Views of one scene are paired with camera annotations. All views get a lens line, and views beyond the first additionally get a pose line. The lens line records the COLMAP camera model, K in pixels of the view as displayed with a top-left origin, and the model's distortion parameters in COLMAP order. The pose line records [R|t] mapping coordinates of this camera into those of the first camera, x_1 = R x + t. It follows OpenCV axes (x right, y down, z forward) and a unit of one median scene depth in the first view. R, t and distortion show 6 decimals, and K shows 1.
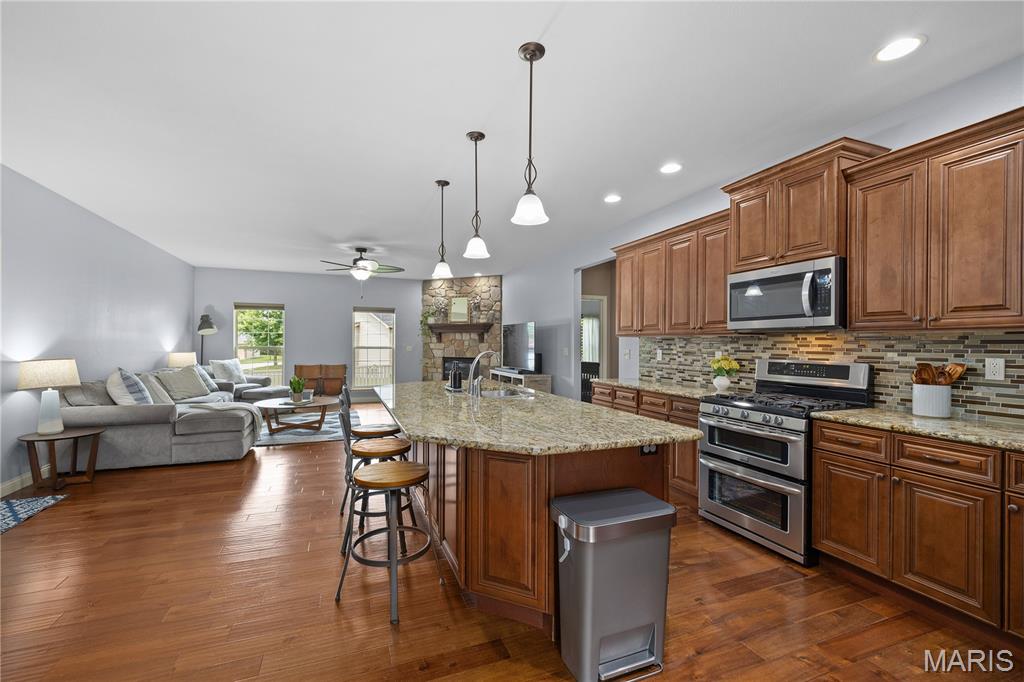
lens RADIAL K [[420.5, 0, 504.7], [0, 420.5, 343.8], [0, 0, 1]] dist [0.001099, -0.000025]
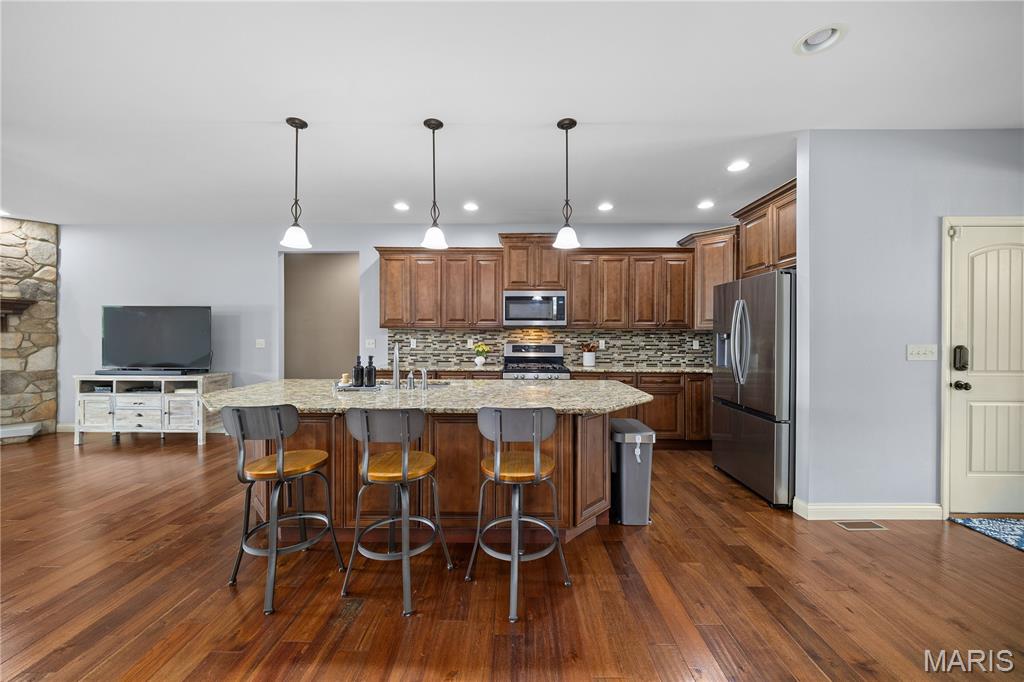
lens RADIAL K [[369.0, 0, 509.9], [0, 369.0, 337.7], [0, 0, 1]] dist [-0.000708, -0.000114]
pose [[0.373782, -0.008158, 0.927481, -0.557972], [-0.000513, 0.999959, 0.009002, -0.000144], [-0.927516, -0.003841, 0.373763, 0.347998]]
